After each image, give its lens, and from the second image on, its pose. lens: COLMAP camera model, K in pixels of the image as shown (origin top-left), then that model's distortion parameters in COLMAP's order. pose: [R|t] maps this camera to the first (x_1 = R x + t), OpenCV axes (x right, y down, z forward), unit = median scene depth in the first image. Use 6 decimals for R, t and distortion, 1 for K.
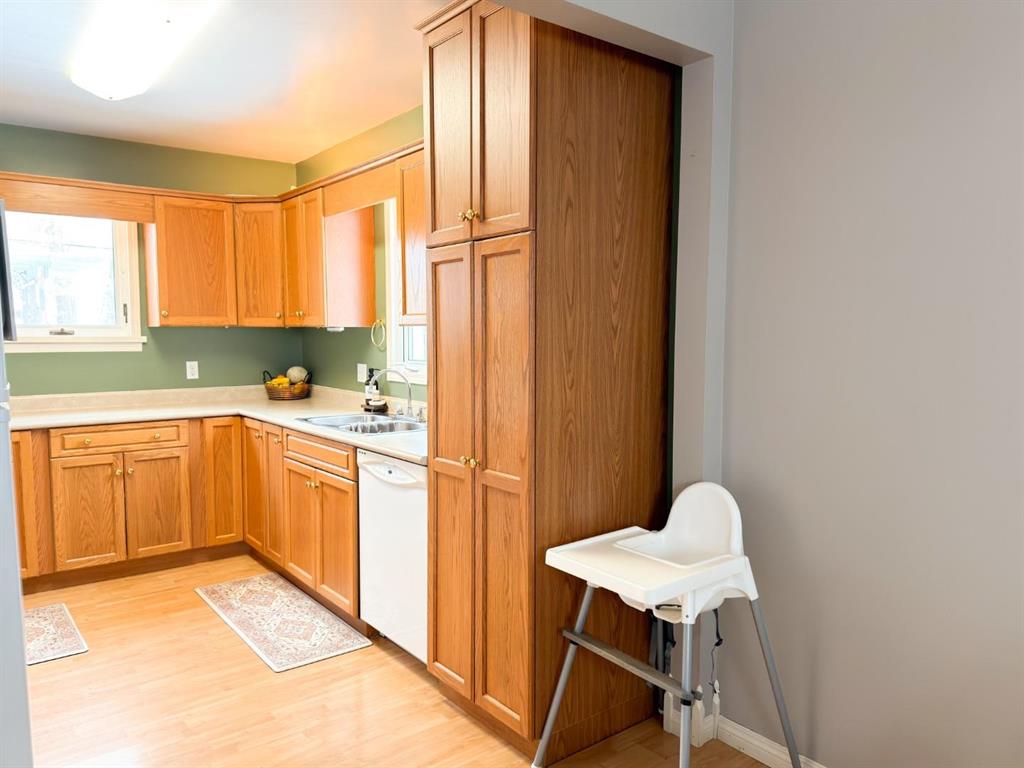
lens RADIAL K [[724.6, 0, 505.8], [0, 724.6, 389.8], [0, 0, 1]] dist [0.054465, -0.066451]
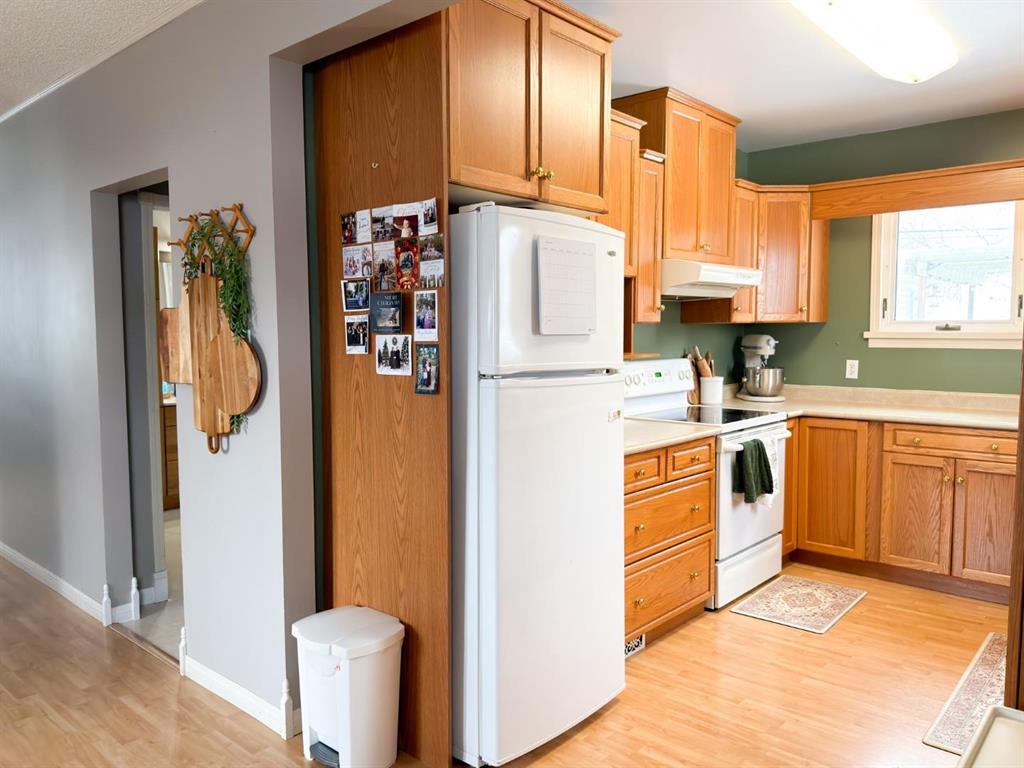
lens RADIAL K [[760.6, 0, 515.8], [0, 760.6, 387.6], [0, 0, 1]] dist [0.009657, -0.005557]
pose [[0.213236, 0.075579, -0.974073, 0.368012], [-0.079280, 0.995054, 0.059852, -0.021573], [0.973779, 0.064461, 0.218174, 0.324238]]
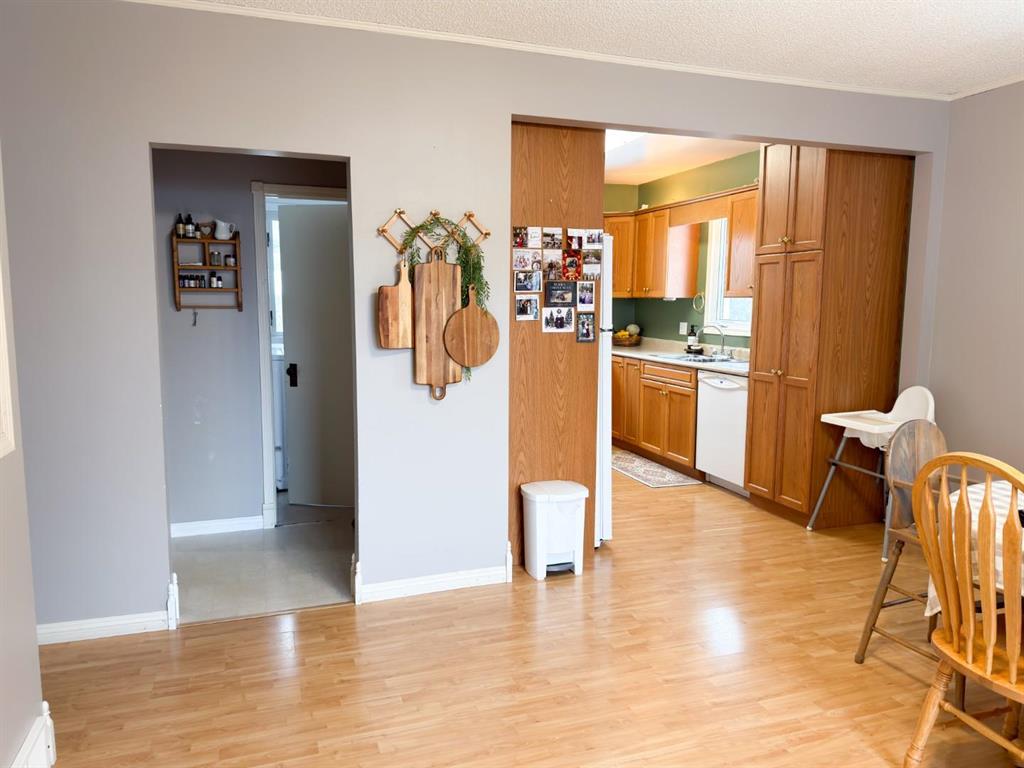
lens RADIAL K [[724.6, 0, 514.7], [0, 724.6, 382.7], [0, 0, 1]] dist [0.054465, -0.066451]
pose [[0.950781, 0.043464, -0.306799, -0.086006], [-0.033069, 0.998692, 0.039001, 0.056752], [0.308093, -0.026936, 0.950975, -0.738665]]
